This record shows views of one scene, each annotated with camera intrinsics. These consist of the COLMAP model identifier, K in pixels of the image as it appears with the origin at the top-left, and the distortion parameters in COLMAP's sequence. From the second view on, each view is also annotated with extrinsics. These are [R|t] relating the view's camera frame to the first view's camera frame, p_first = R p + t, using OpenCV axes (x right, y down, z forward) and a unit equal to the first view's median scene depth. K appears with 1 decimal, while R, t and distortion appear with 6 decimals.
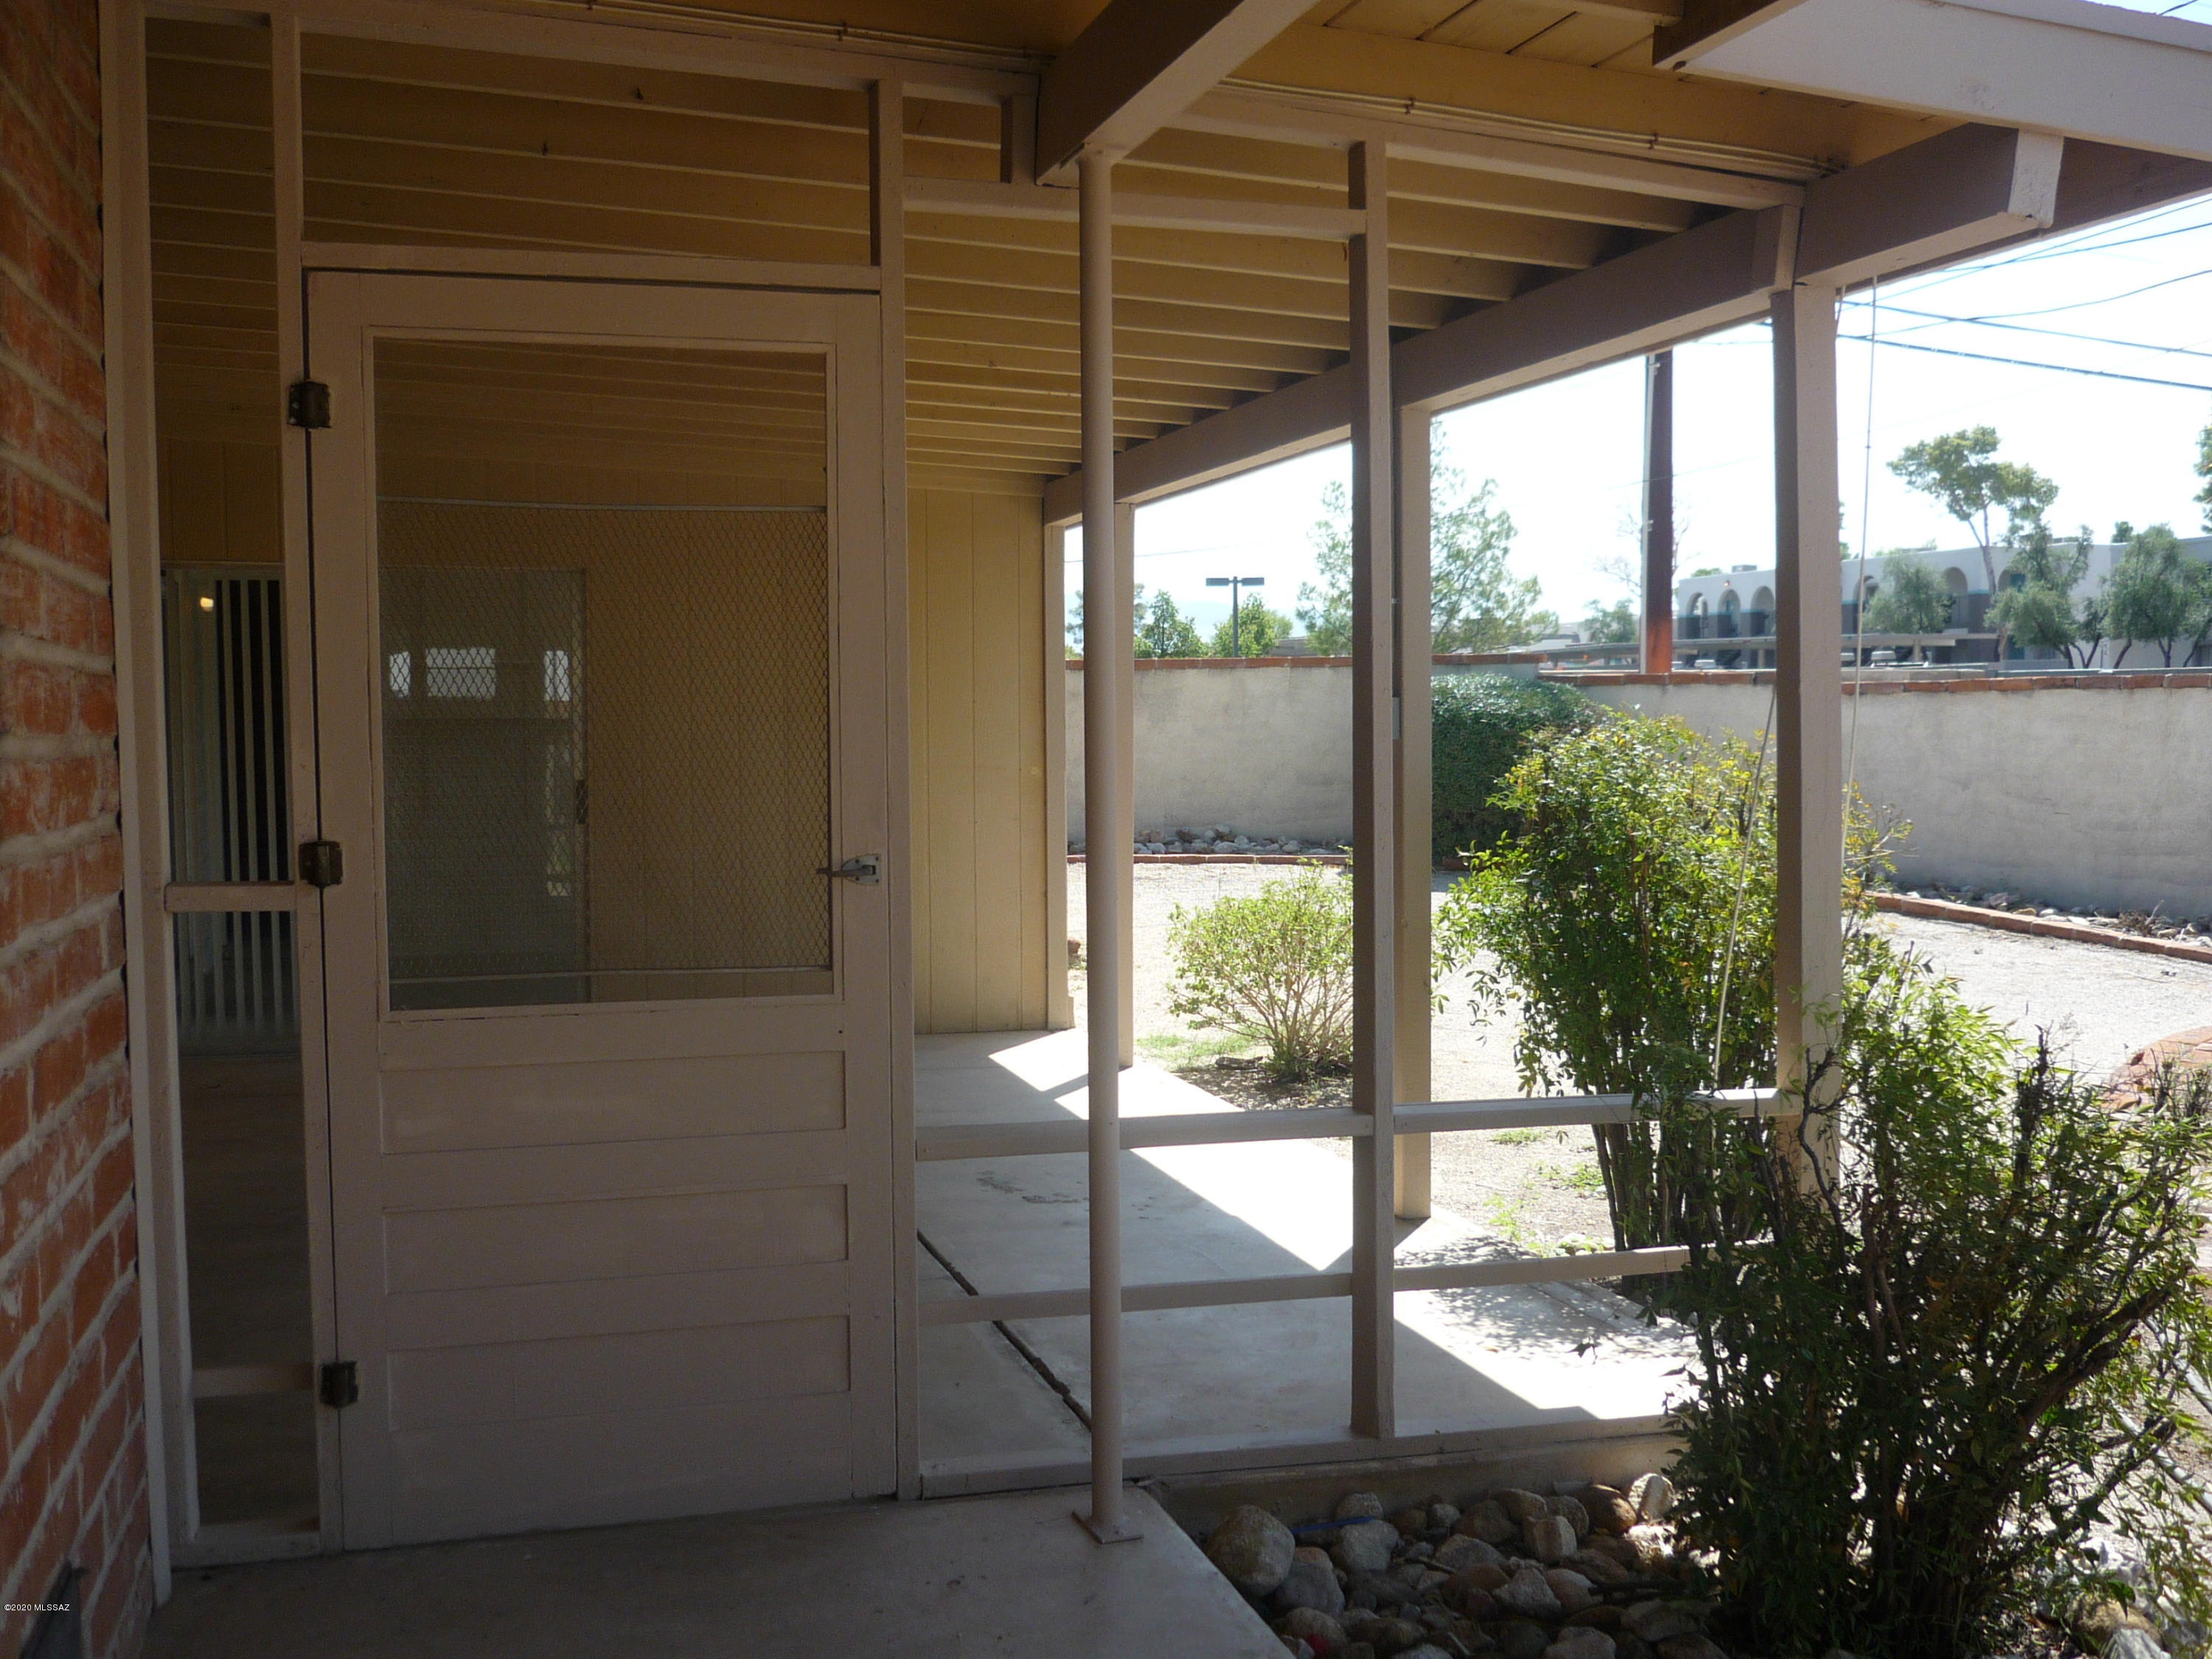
lens RADIAL K [[2310.2, 0, 1106.0], [0, 2310.2, 829.5], [0, 0, 1]] dist [0.009572, 0.024018]
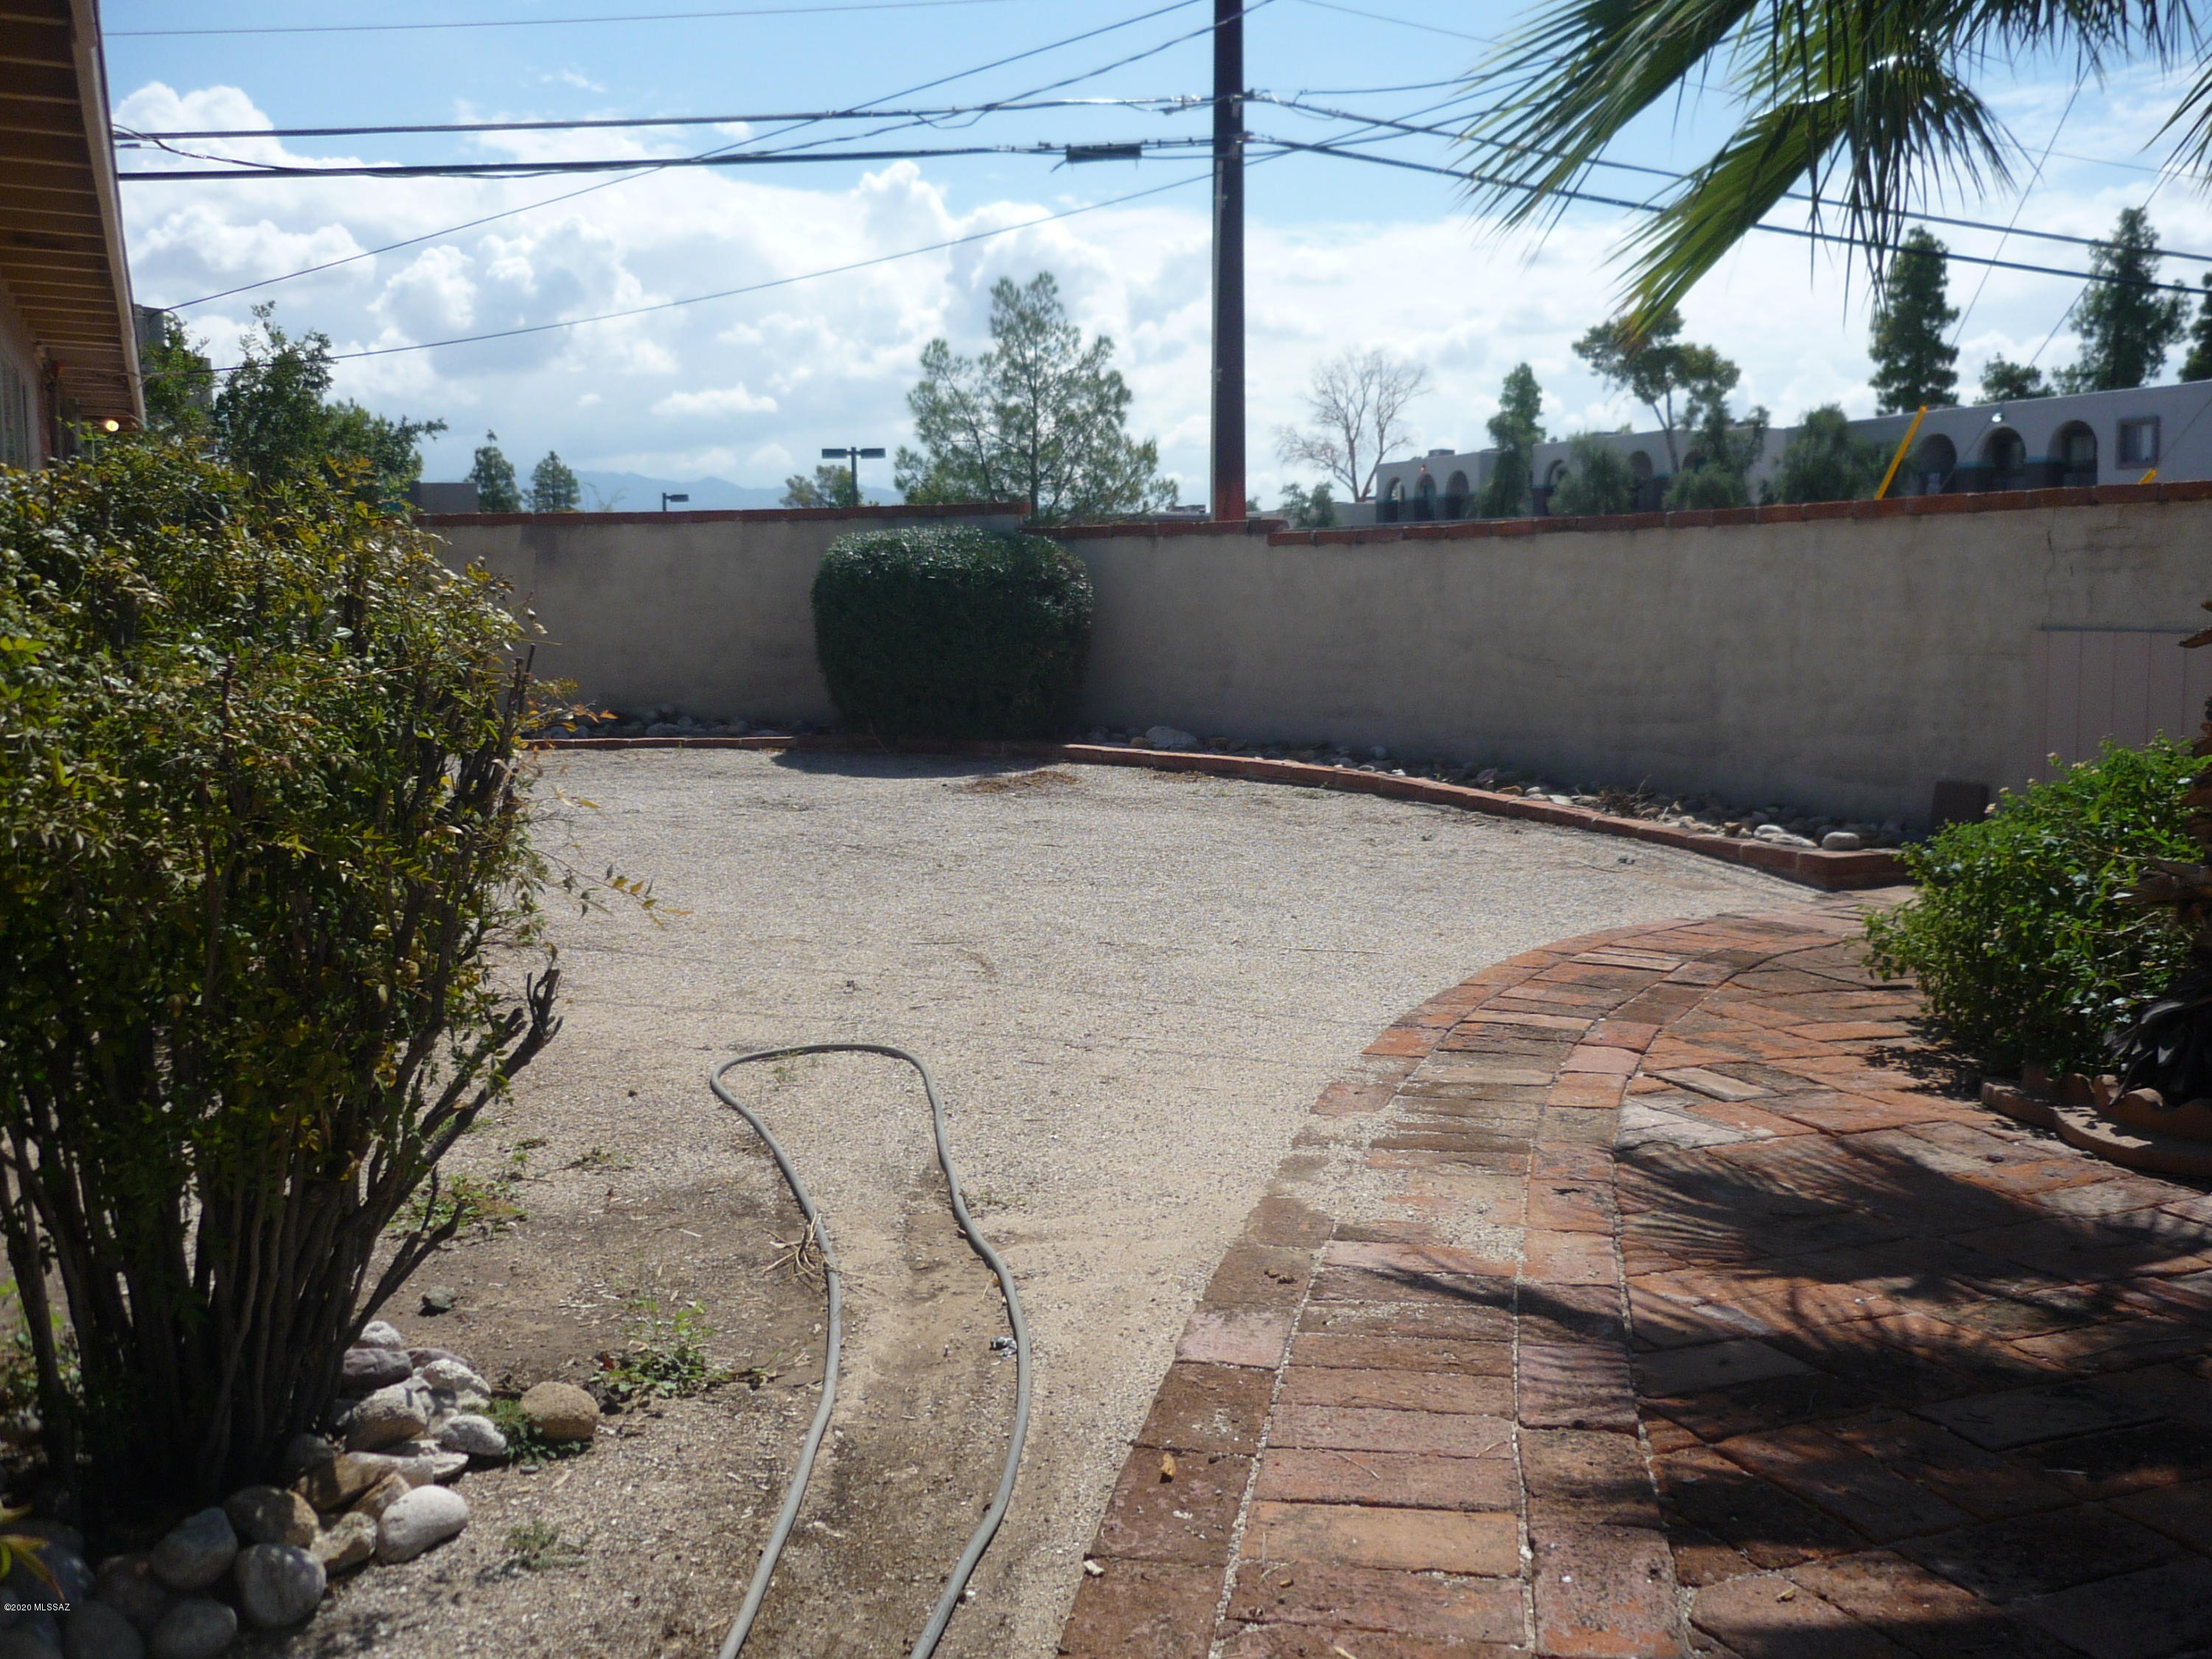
lens RADIAL K [[2245.2, 0, 1106.0], [0, 2245.2, 829.5], [0, 0, 1]] dist [-0.015185, 0.019263]
pose [[0.995710, -0.015656, 0.091194, 0.072542], [0.011442, 0.998850, 0.046549, 0.004064], [-0.091818, -0.045306, 0.994745, 0.078485]]
